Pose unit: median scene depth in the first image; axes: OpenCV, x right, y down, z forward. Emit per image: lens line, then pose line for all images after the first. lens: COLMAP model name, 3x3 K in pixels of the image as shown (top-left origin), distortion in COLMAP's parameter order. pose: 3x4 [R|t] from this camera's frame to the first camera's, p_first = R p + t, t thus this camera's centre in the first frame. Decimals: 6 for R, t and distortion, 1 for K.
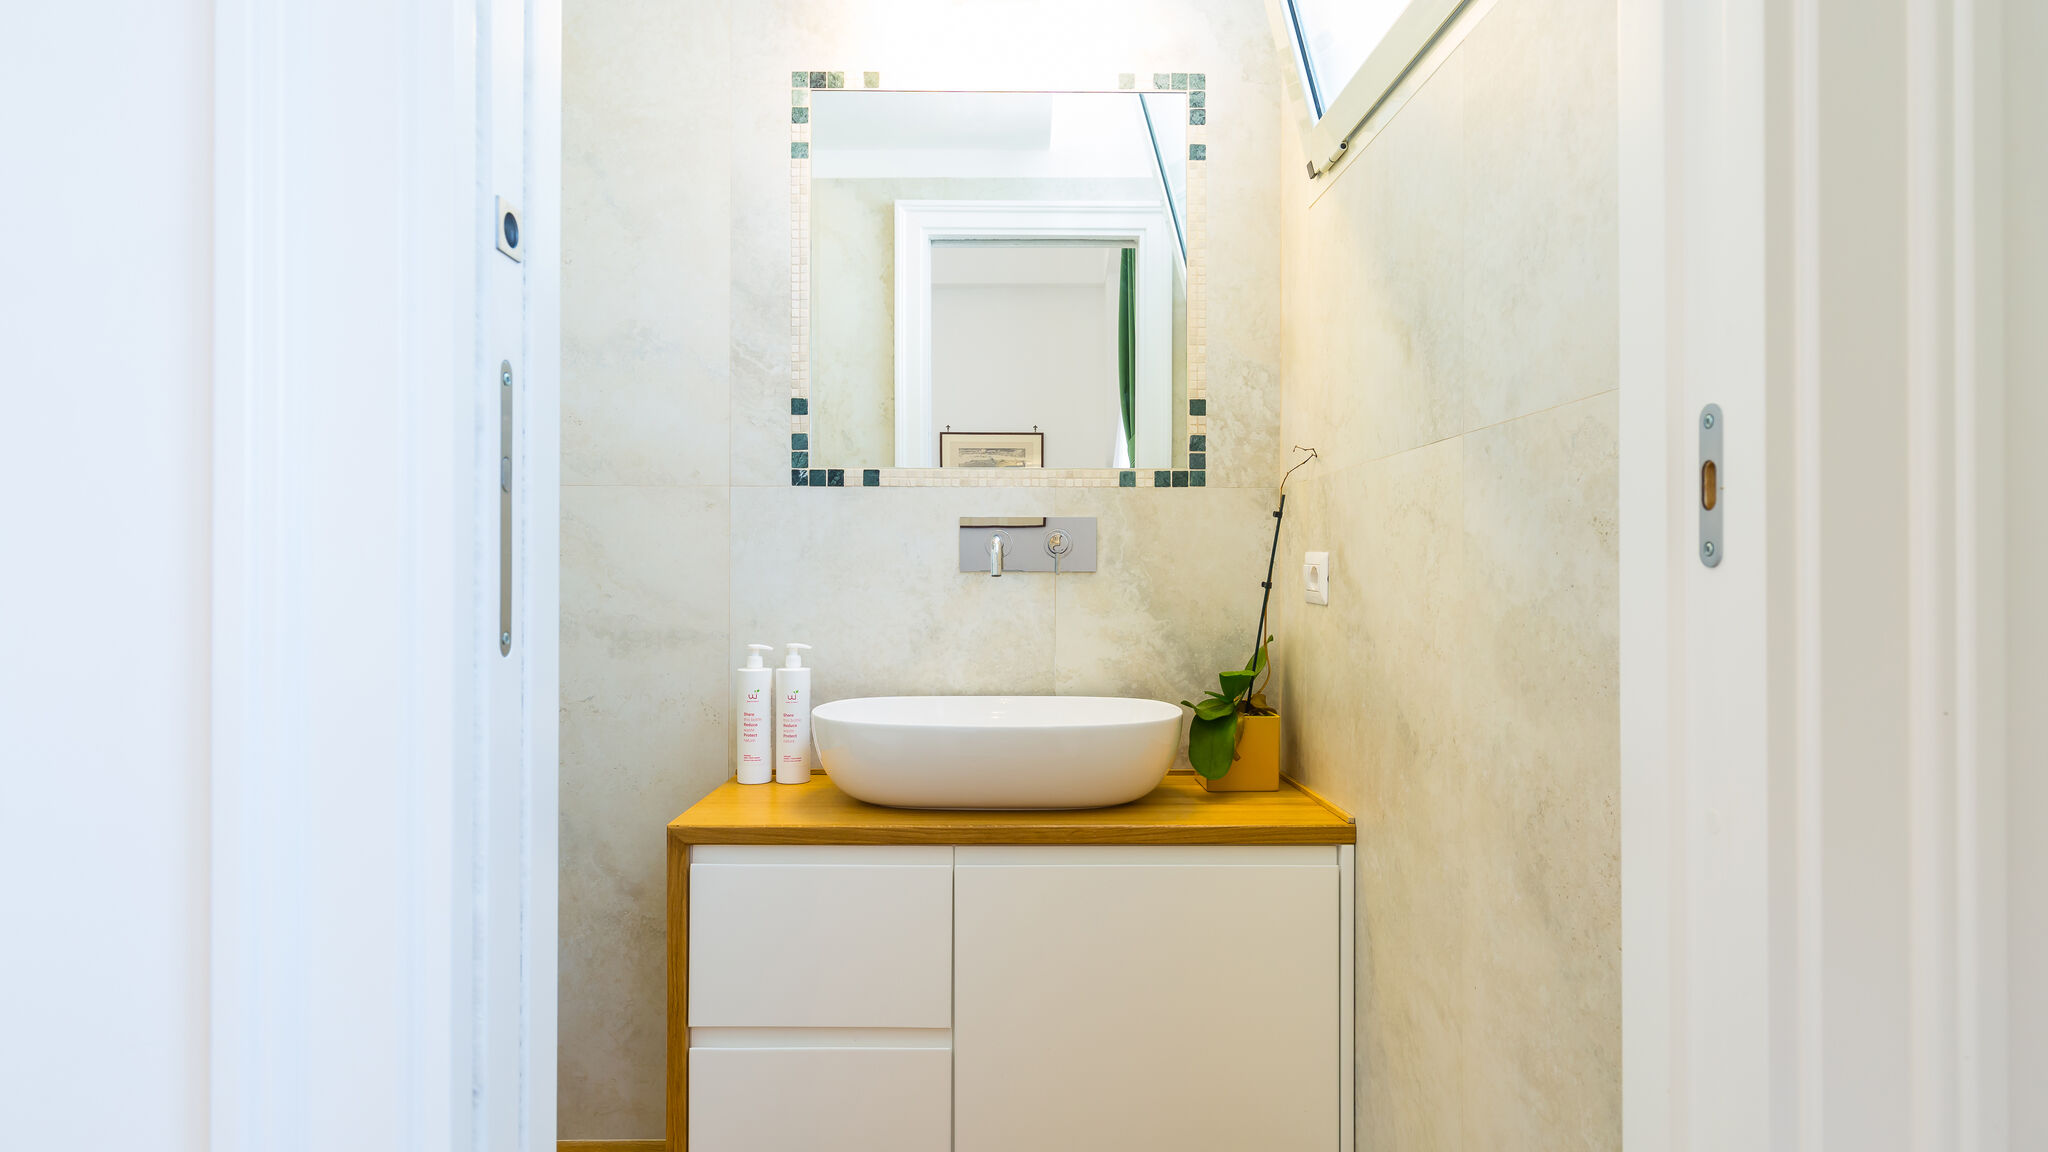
lens RADIAL K [[1115.0, 0, 1030.8], [0, 1115.0, 570.0], [0, 0, 1]] dist [0.003684, 0.000068]
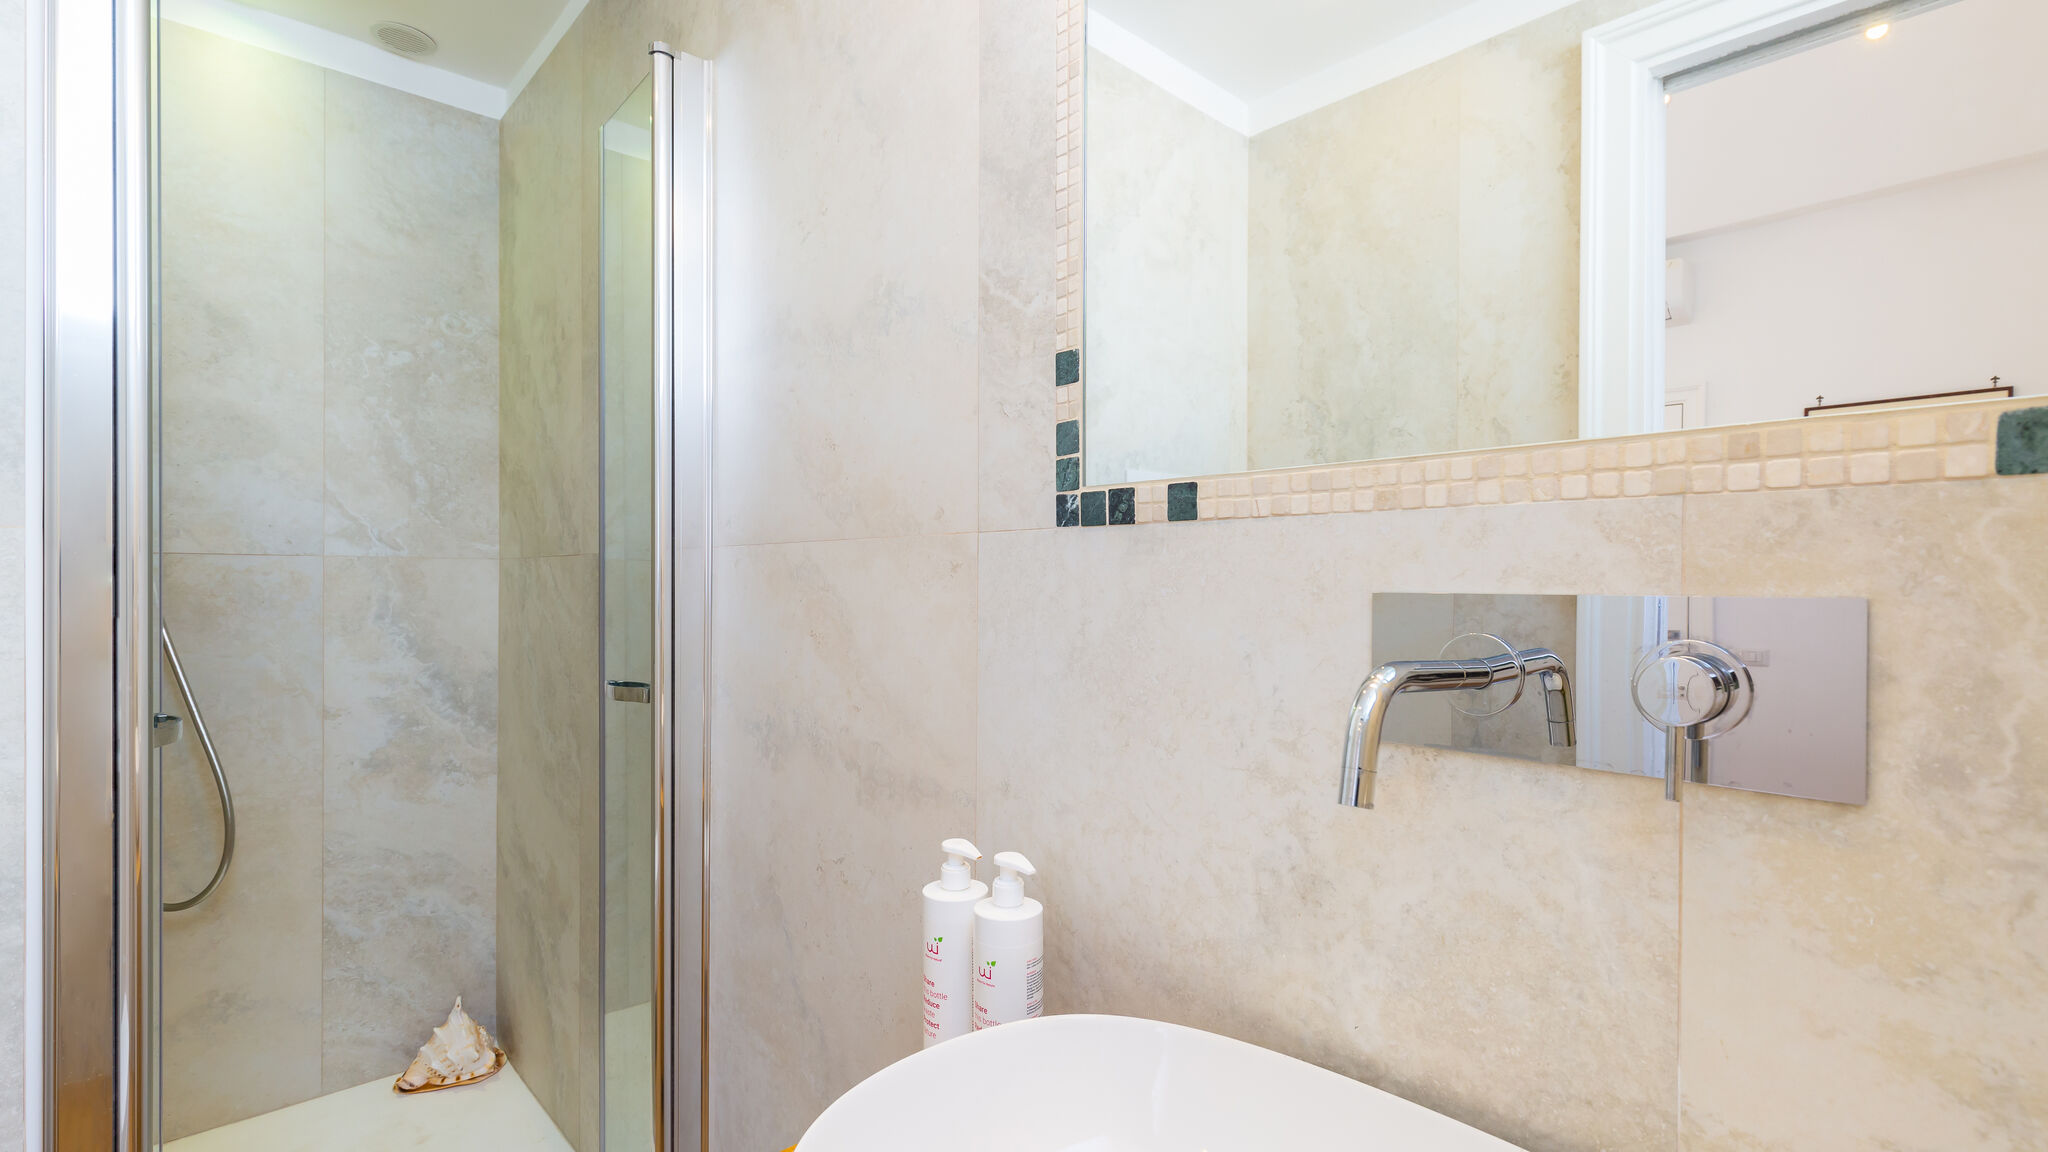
lens RADIAL K [[922.6, 0, 1033.2], [0, 922.6, 584.3], [0, 0, 1]] dist [0.004074, -0.000429]
pose [[0.673813, 0.004464, -0.738889, 0.087503], [0.003463, 0.999952, 0.009199, -0.053641], [0.738894, -0.008757, 0.673765, 0.710273]]
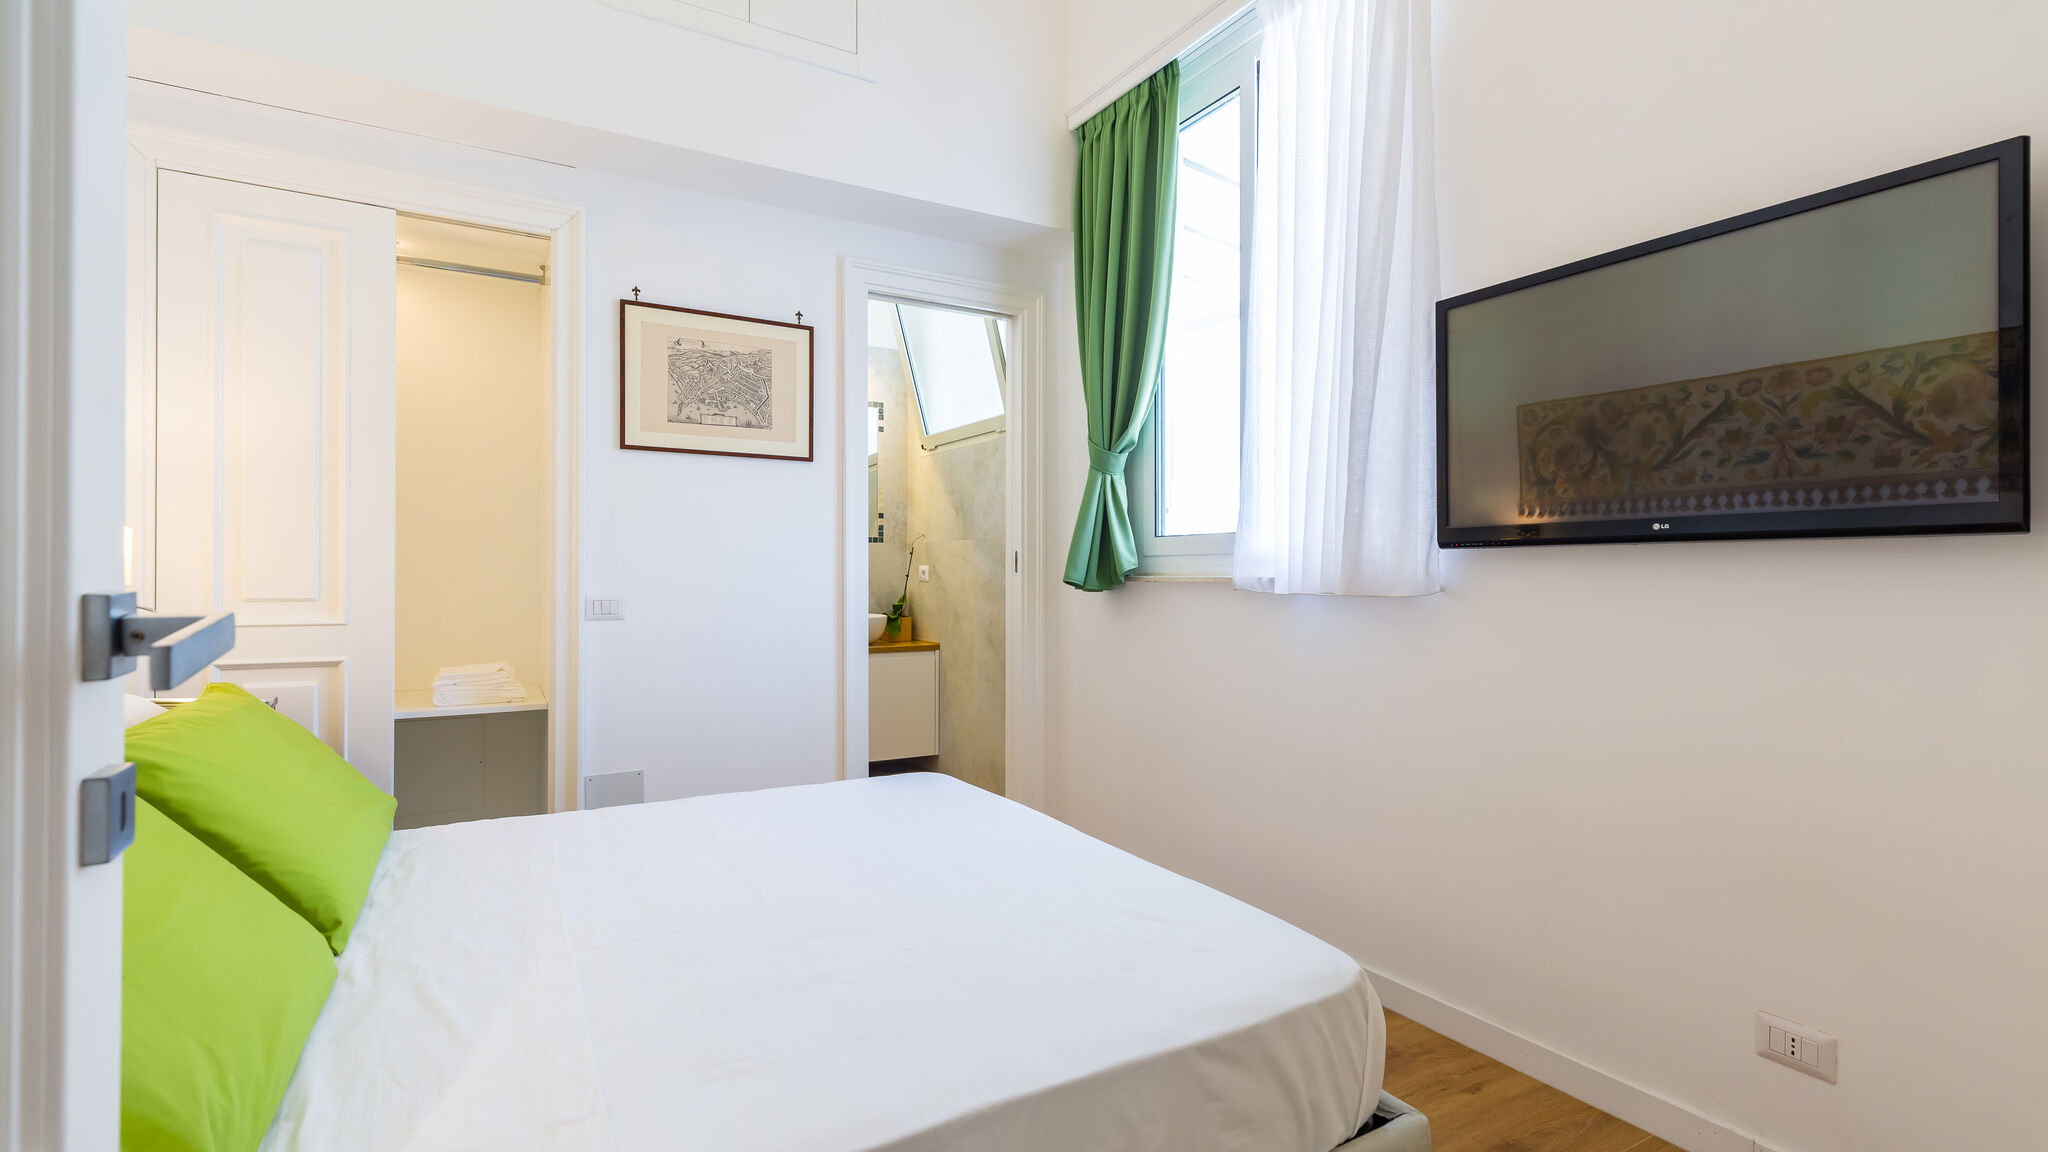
lens RADIAL K [[922.6, 0, 1032.7], [0, 922.6, 578.9], [0, 0, 1]] dist [0.004074, -0.000429]
pose [[0.872010, -0.002212, 0.489483, -0.699046], [-0.005225, 0.999891, 0.013828, -0.014572], [-0.489460, -0.014616, 0.871903, -1.336709]]
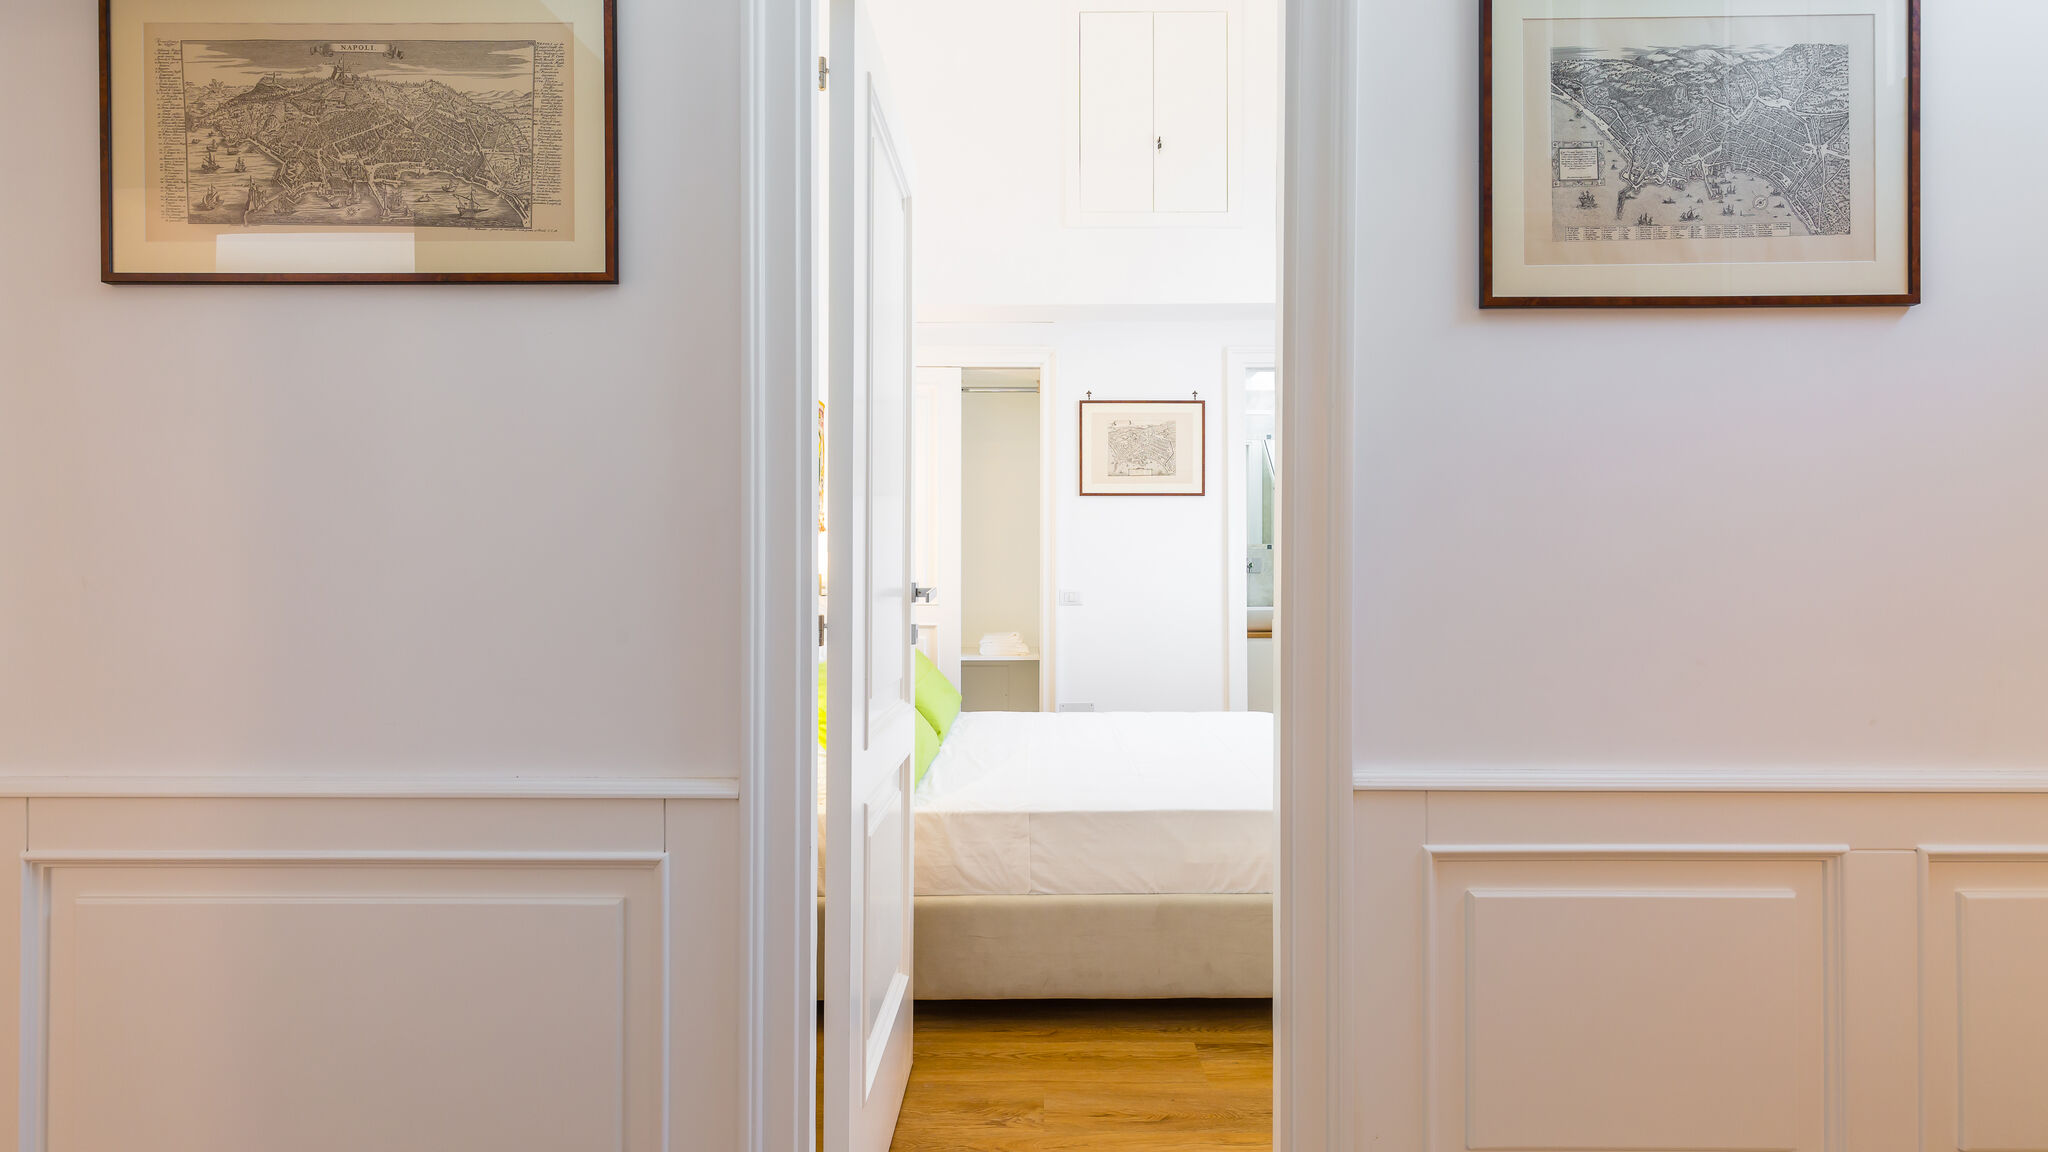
lens RADIAL K [[922.6, 0, 1030.8], [0, 922.6, 574.3], [0, 0, 1]] dist [0.004074, -0.000429]
pose [[0.999788, -0.004189, -0.020168, -0.627645], [0.004254, 0.999986, 0.003148, -0.010537], [0.020155, -0.003233, 0.999792, -2.027507]]
